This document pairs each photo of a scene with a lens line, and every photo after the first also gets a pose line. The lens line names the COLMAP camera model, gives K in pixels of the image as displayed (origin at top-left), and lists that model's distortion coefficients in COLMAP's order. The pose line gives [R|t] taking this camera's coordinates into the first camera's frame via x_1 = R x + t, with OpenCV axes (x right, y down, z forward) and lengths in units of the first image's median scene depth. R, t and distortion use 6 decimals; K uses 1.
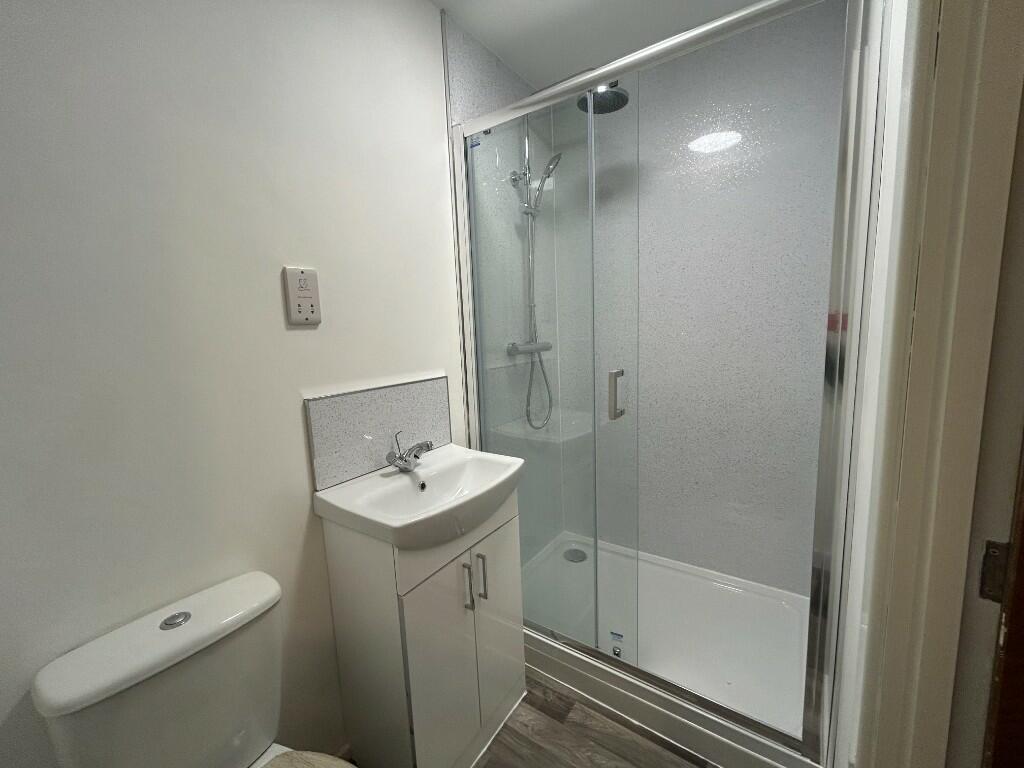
lens RADIAL K [[413.3, 0, 515.5], [0, 413.3, 383.9], [0, 0, 1]] dist [-0.002583, 0.000125]
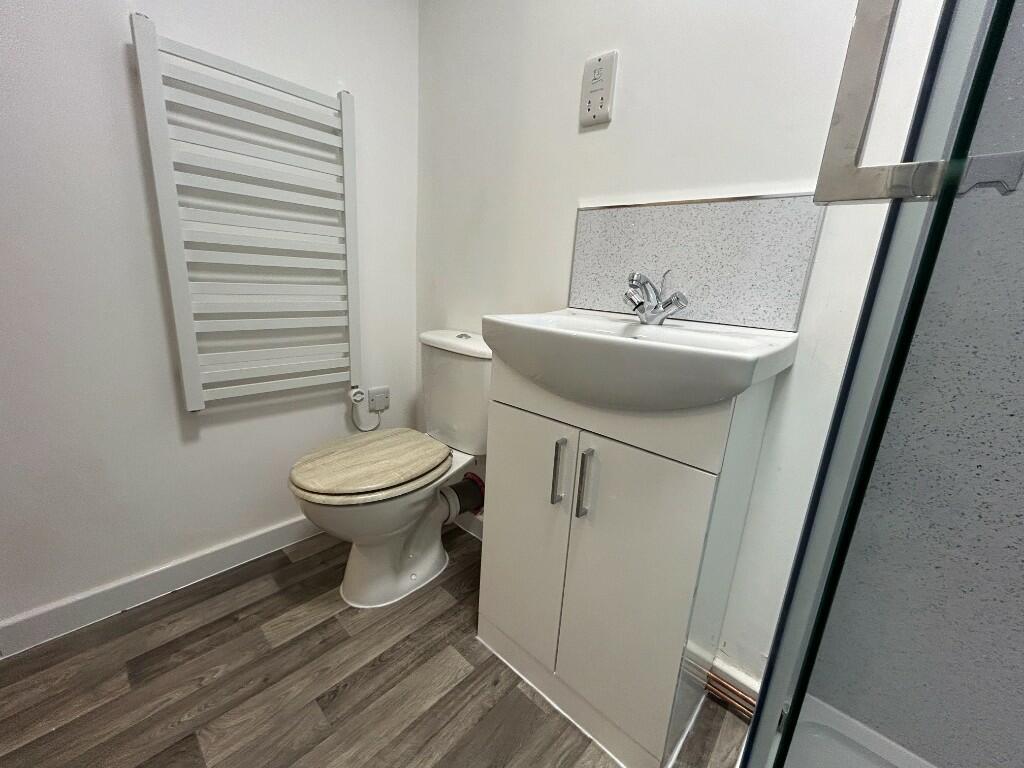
lens RADIAL K [[413.3, 0, 510.7], [0, 413.3, 383.4], [0, 0, 1]] dist [-0.002583, 0.000125]
pose [[-0.148684, 0.274931, -0.949898, 0.557843], [-0.191744, 0.934329, 0.300438, 0.157659], [0.970117, 0.226807, -0.086204, 0.988907]]
